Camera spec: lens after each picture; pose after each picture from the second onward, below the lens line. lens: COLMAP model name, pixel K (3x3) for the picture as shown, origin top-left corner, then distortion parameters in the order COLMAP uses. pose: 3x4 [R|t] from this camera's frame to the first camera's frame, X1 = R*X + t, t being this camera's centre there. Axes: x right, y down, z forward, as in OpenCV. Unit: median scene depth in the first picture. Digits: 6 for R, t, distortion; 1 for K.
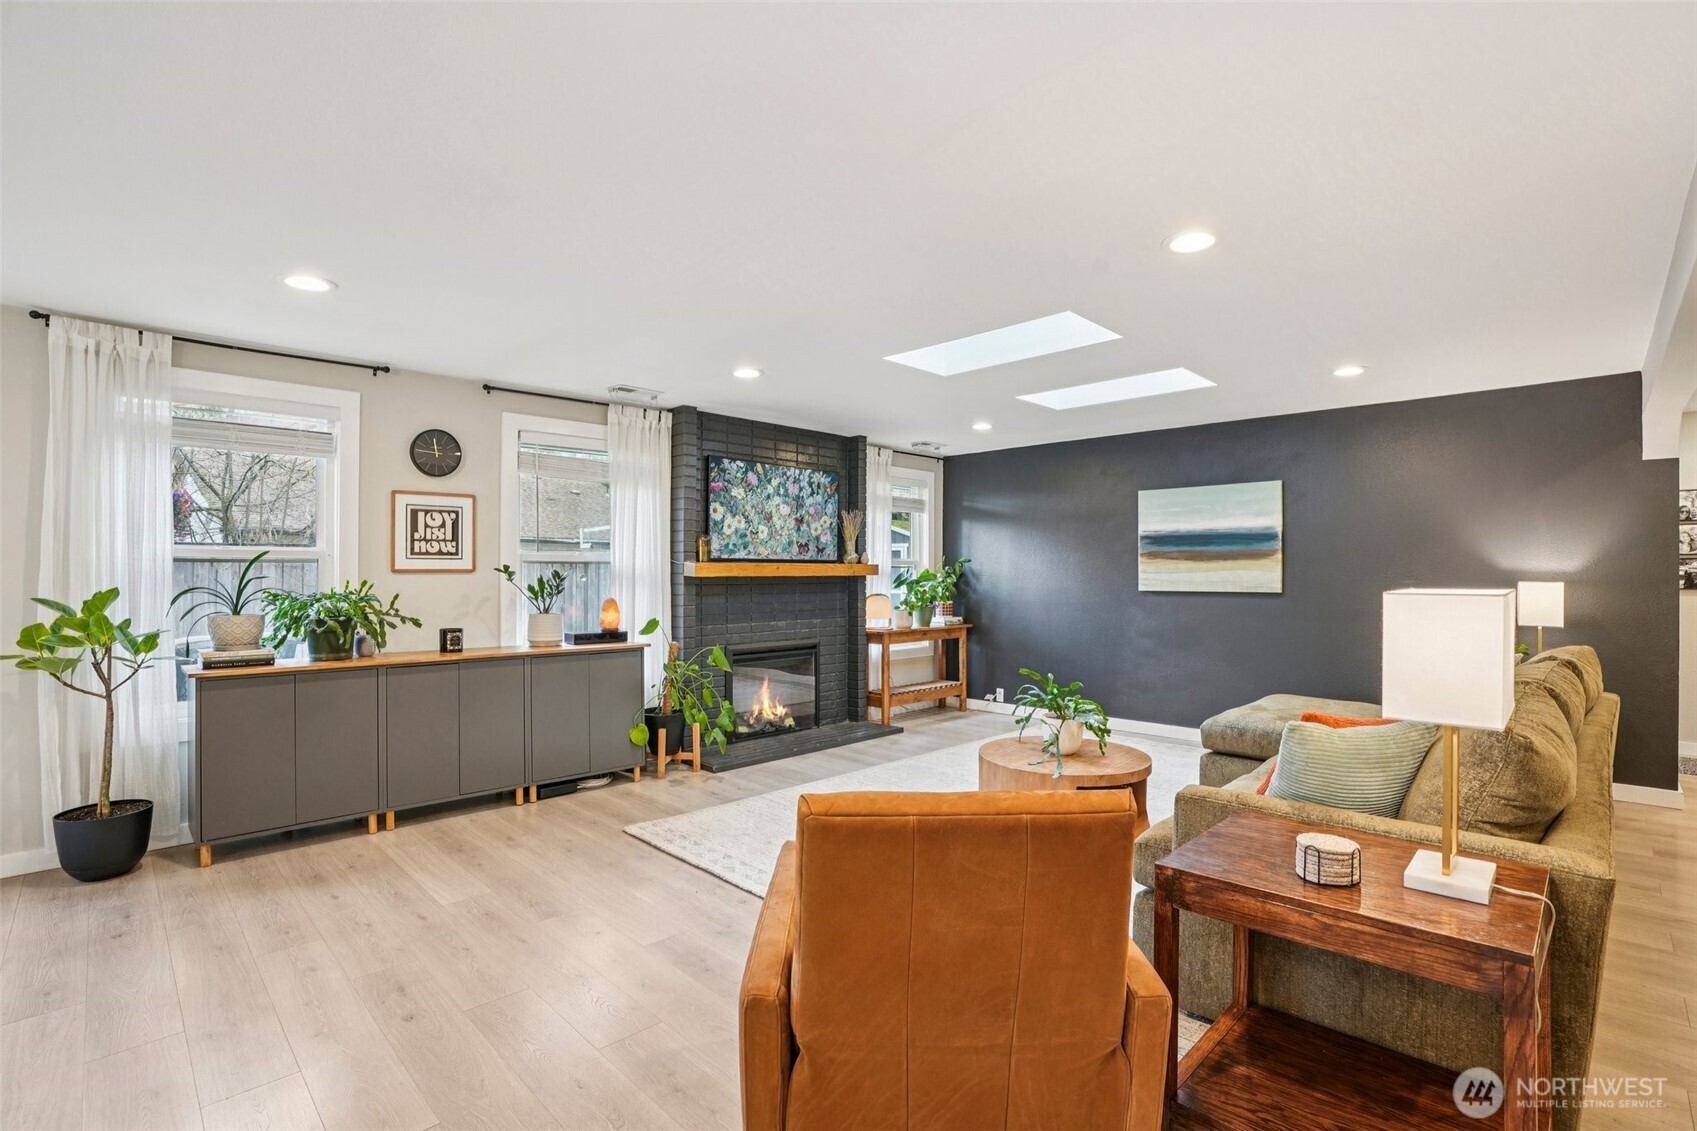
lens RADIAL K [[785.3, 0, 852.7], [0, 785.3, 566.7], [0, 0, 1]] dist [-0.041570, 0.009720]
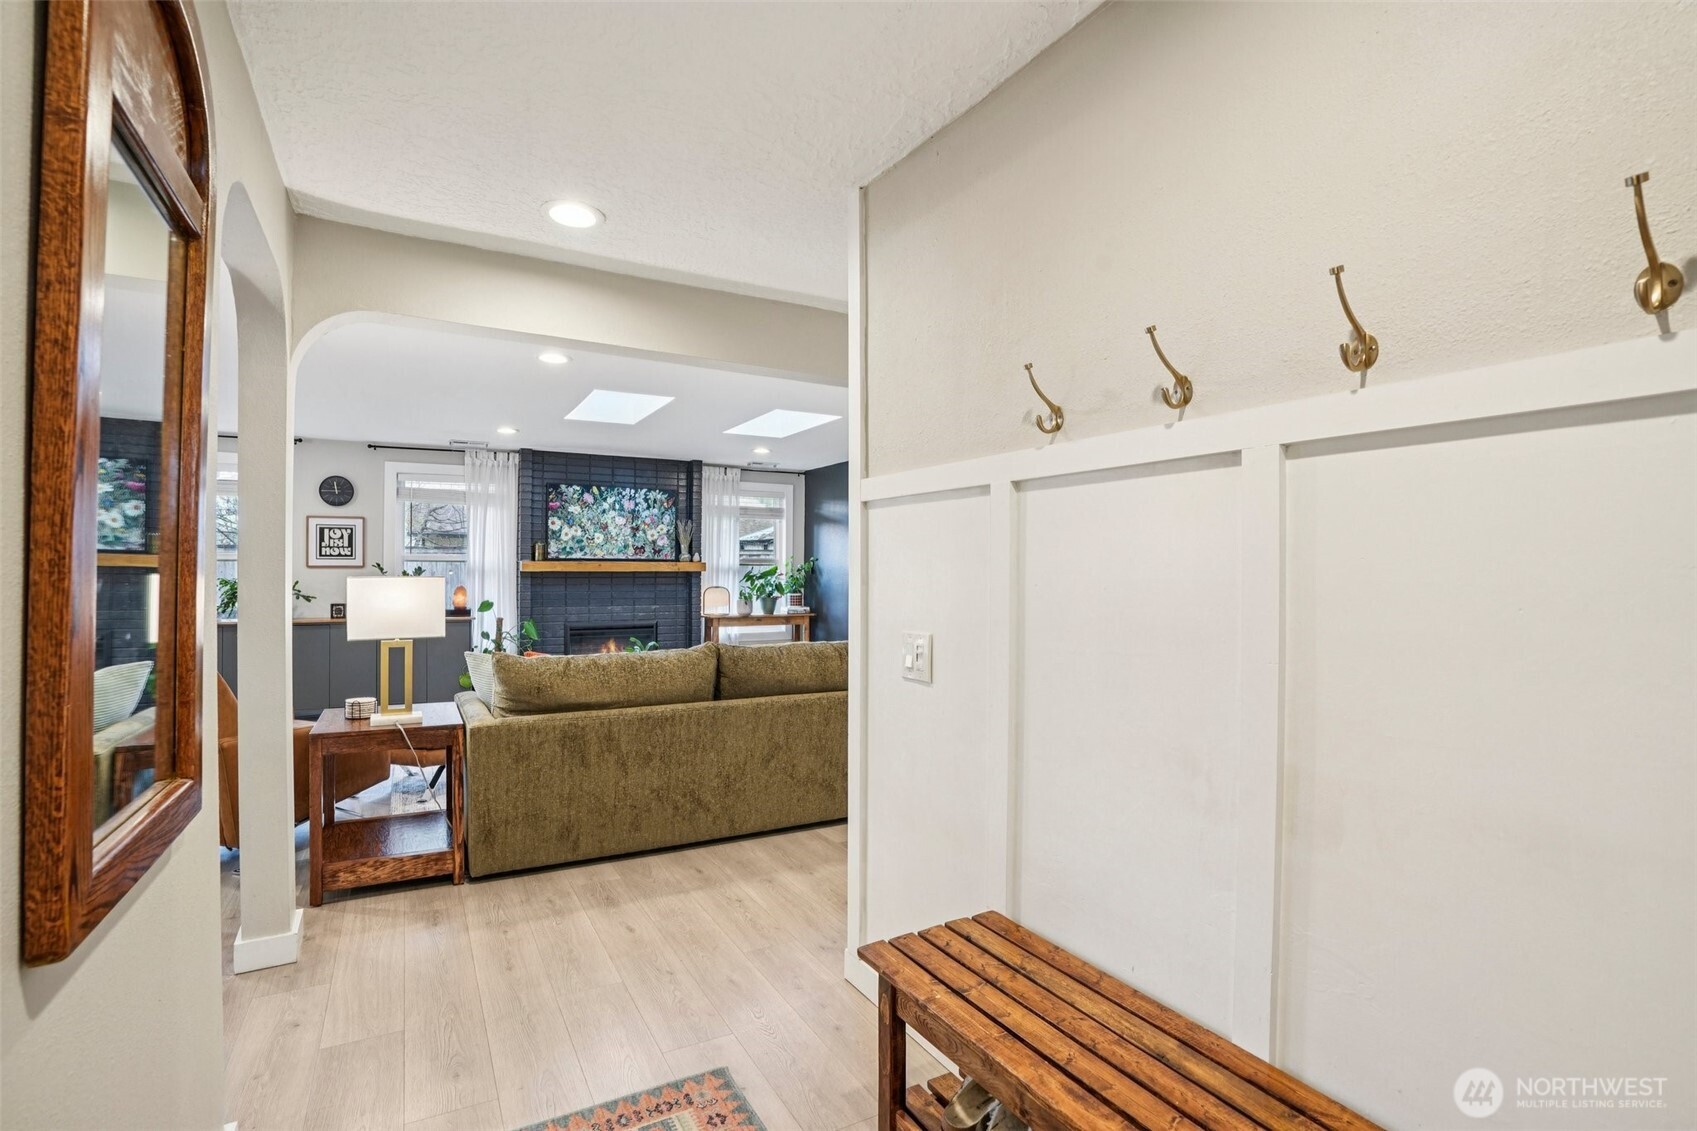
lens RADIAL K [[785.3, 0, 838.3], [0, 785.3, 560.1], [0, 0, 1]] dist [-0.041570, 0.009720]
pose [[0.959939, -0.001825, -0.280204, 0.653636], [-0.000210, 0.999974, -0.007231, 0.002523], [0.280210, 0.007000, 0.959913, -0.157750]]
